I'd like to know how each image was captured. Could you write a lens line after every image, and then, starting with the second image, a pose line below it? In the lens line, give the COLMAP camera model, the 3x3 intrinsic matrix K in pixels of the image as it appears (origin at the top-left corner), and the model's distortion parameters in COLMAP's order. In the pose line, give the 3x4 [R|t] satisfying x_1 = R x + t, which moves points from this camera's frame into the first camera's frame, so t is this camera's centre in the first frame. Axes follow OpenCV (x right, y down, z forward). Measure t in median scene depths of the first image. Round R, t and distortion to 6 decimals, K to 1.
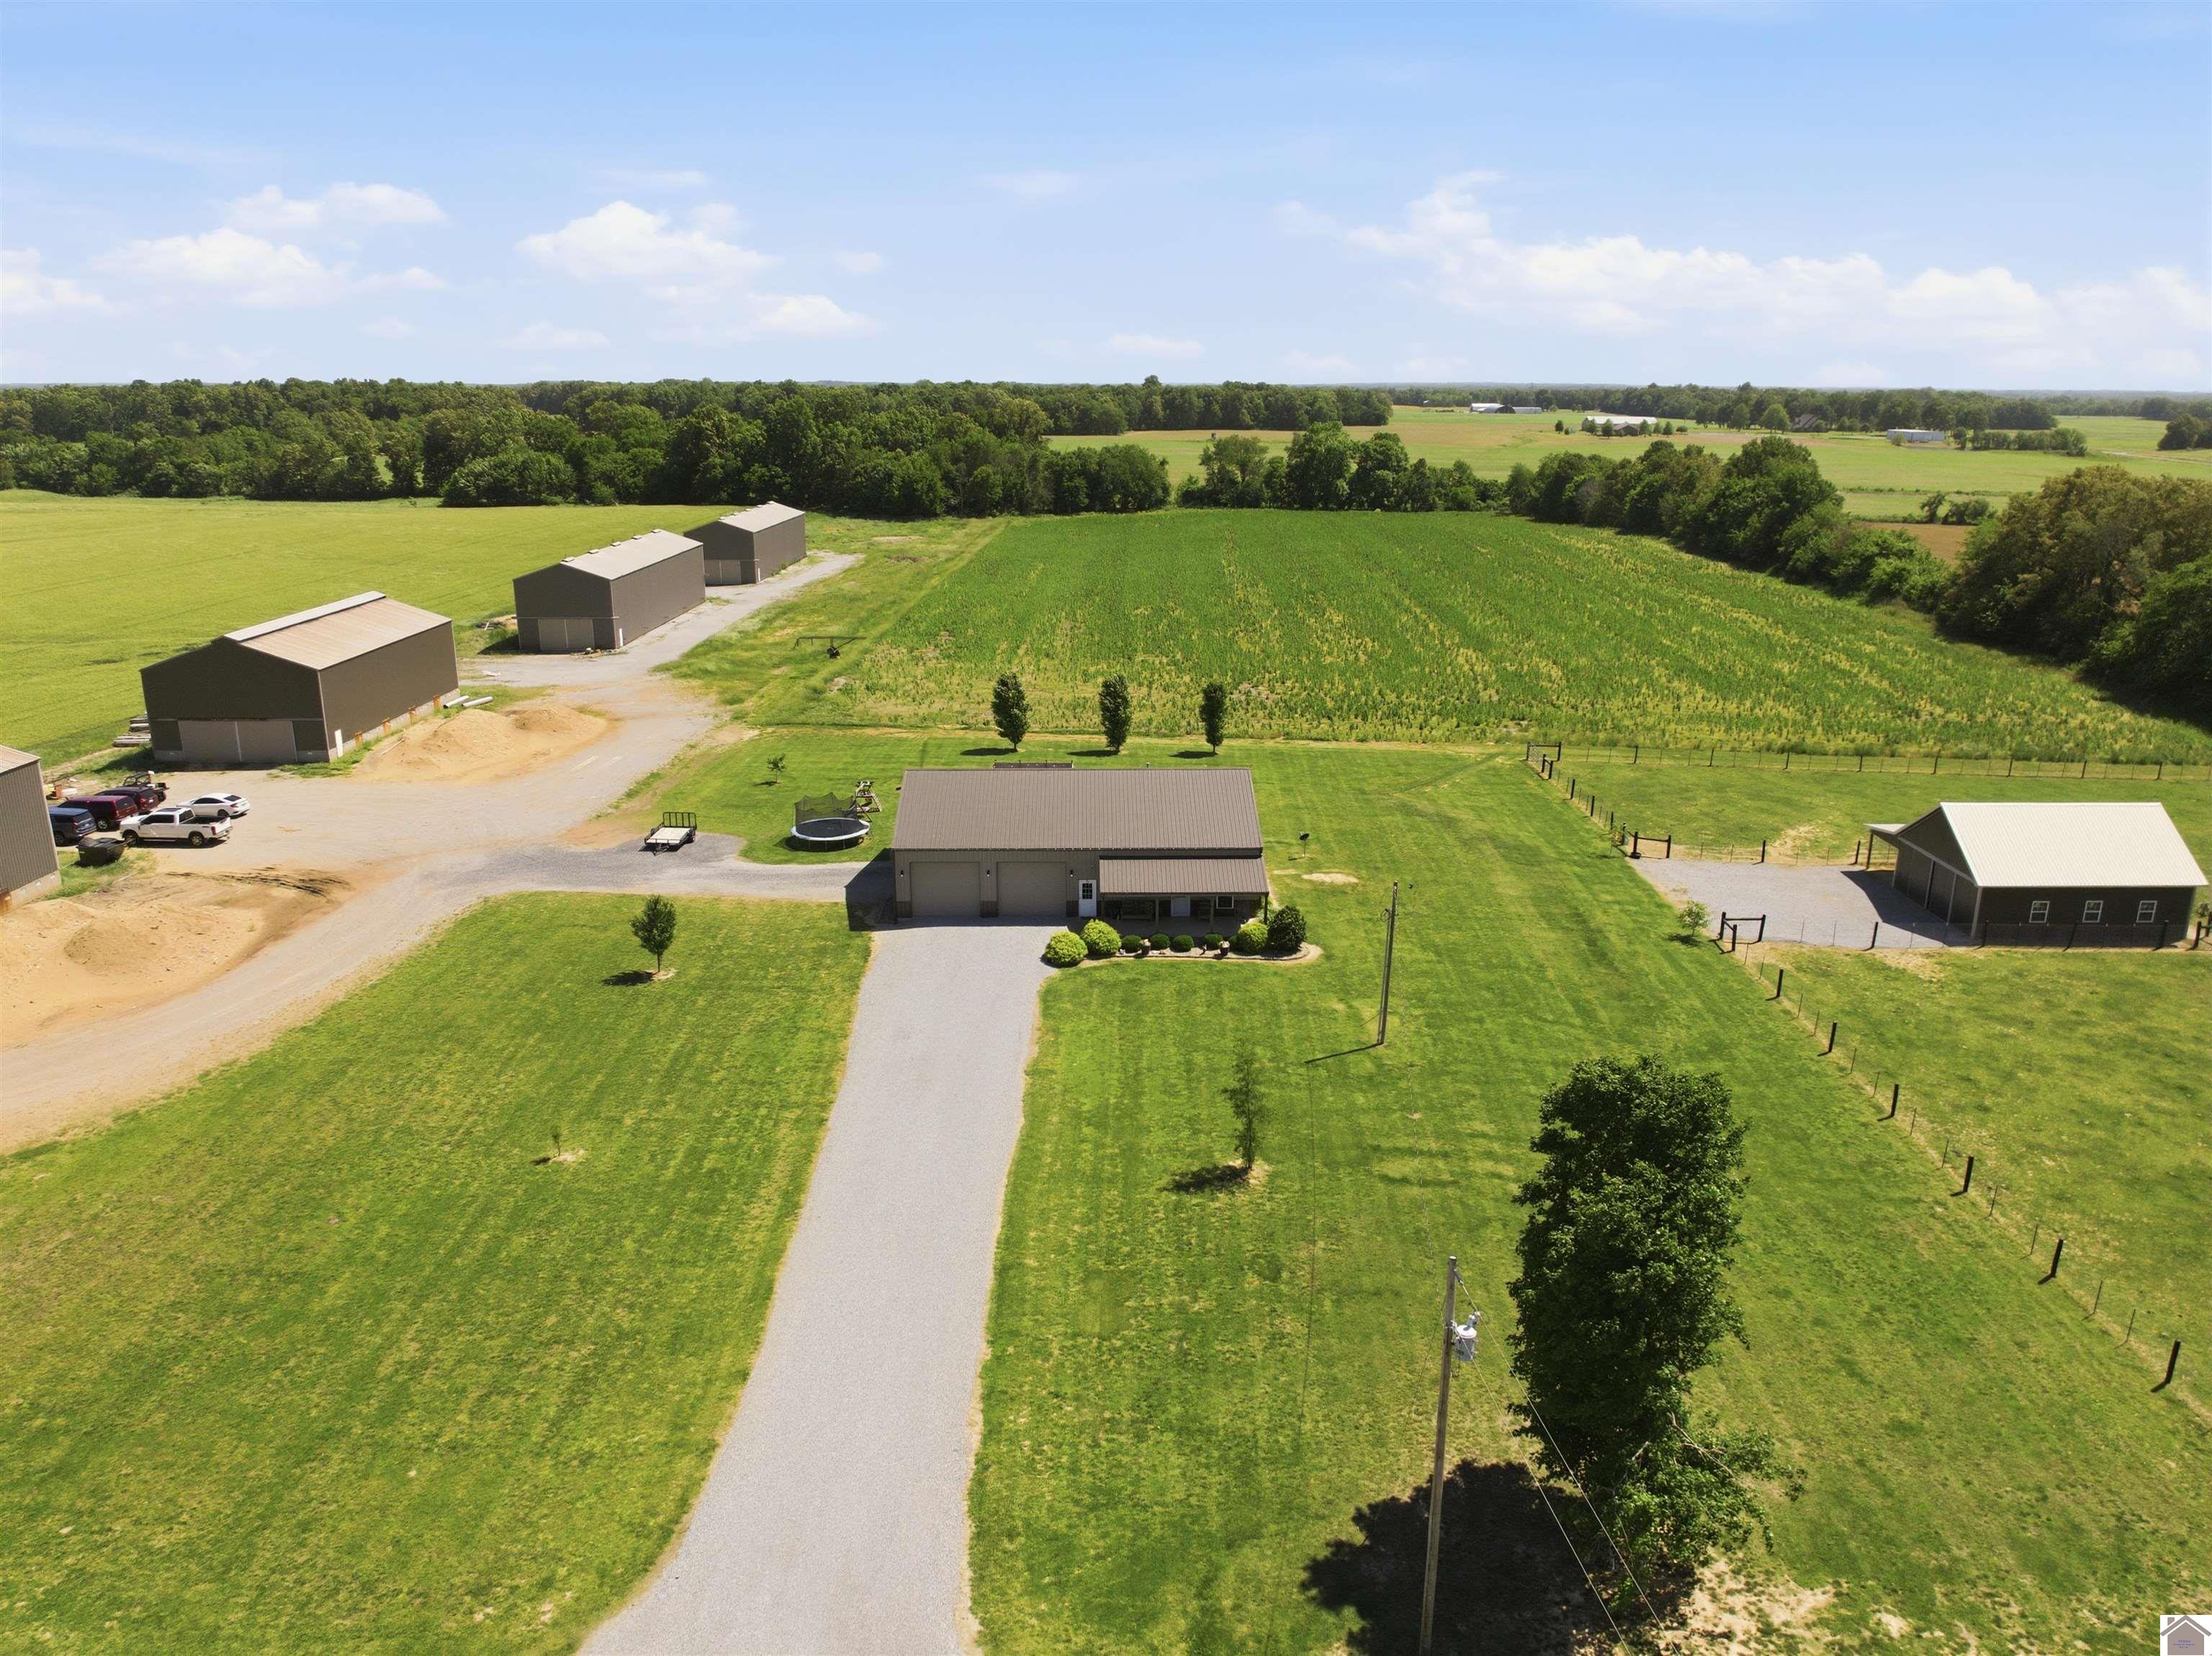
lens RADIAL K [[1563.6, 0, 1107.4], [0, 1563.6, 814.2], [0, 0, 1]] dist [-0.036067, -0.005981]
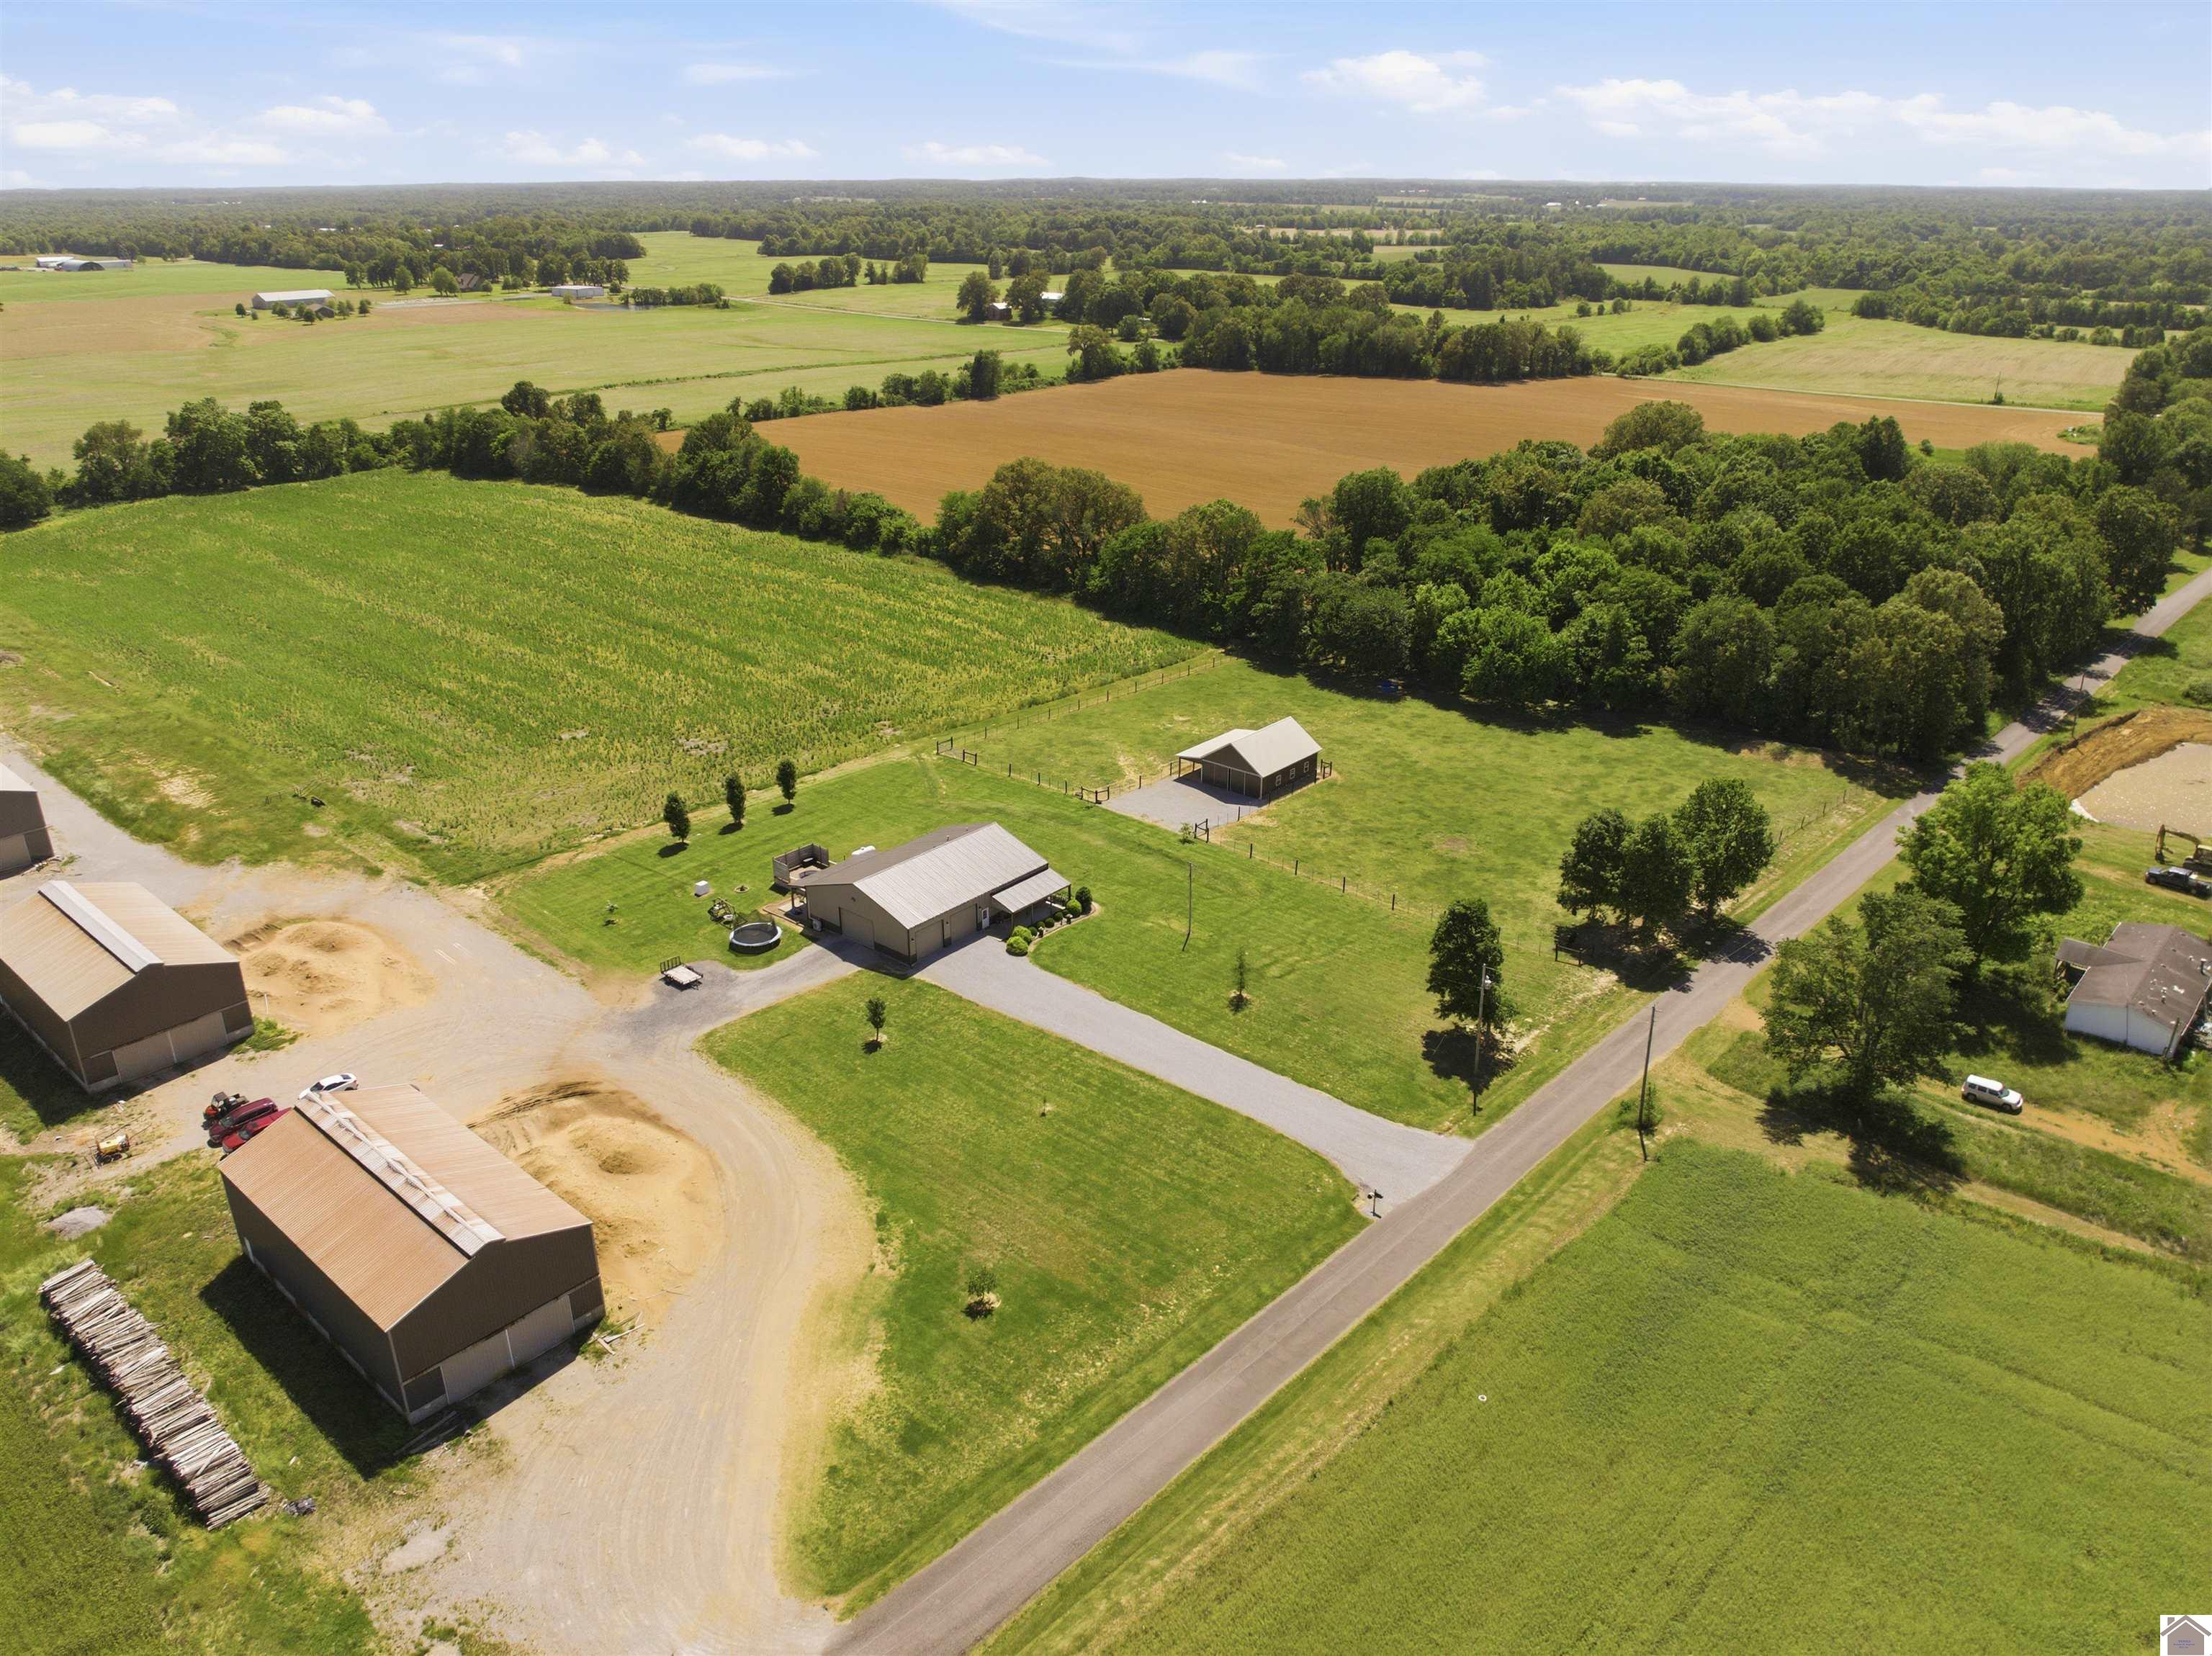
lens RADIAL K [[1563.6, 0, 1107.4], [0, 1563.6, 814.2], [0, 0, 1]] dist [-0.036067, -0.005981]
pose [[0.654353, -0.291686, 0.697669, -1.067162], [0.204812, 0.956489, 0.207800, -0.381072], [-0.727925, 0.006917, 0.685622, -0.344794]]
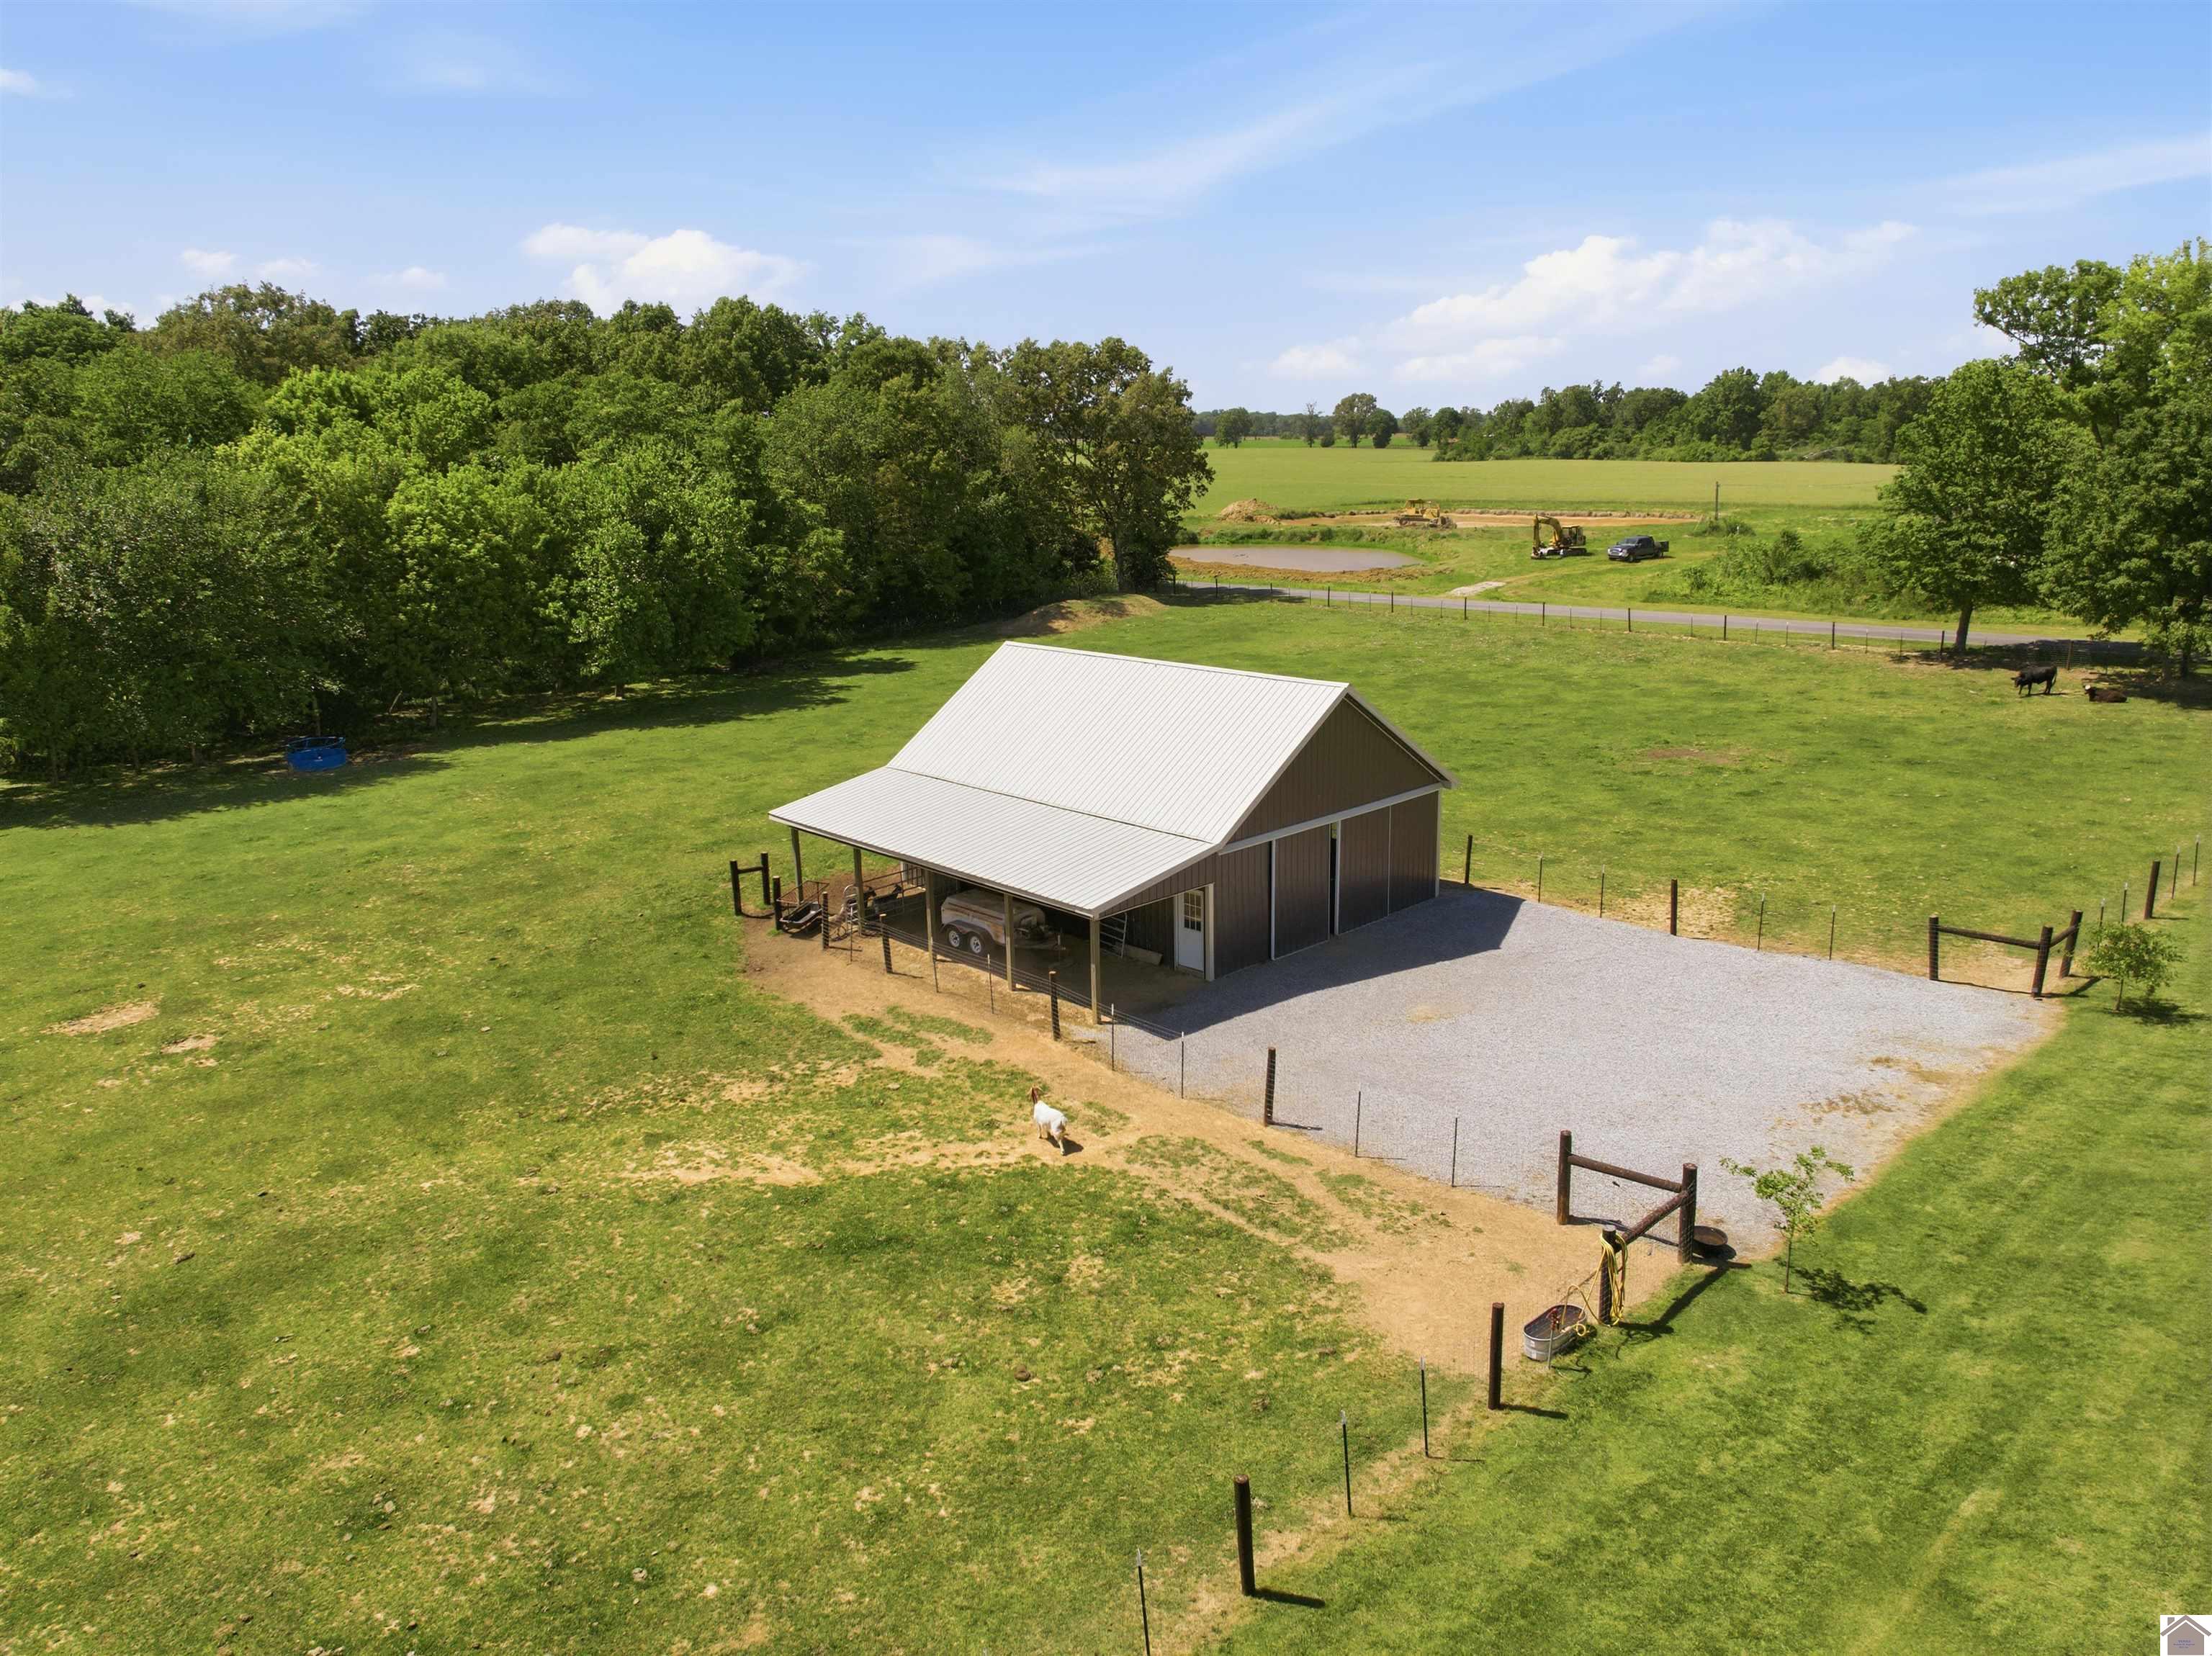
lens RADIAL K [[1562.9, 0, 1106.0], [0, 1562.9, 828.0], [0, 0, 1]] dist [-0.051747, 0.024818]
pose [[-0.684238, -0.168008, 0.709642, 0.261968], [0.218323, 0.881276, 0.419151, -0.160062], [-0.695811, 0.441730, -0.566323, 1.254430]]
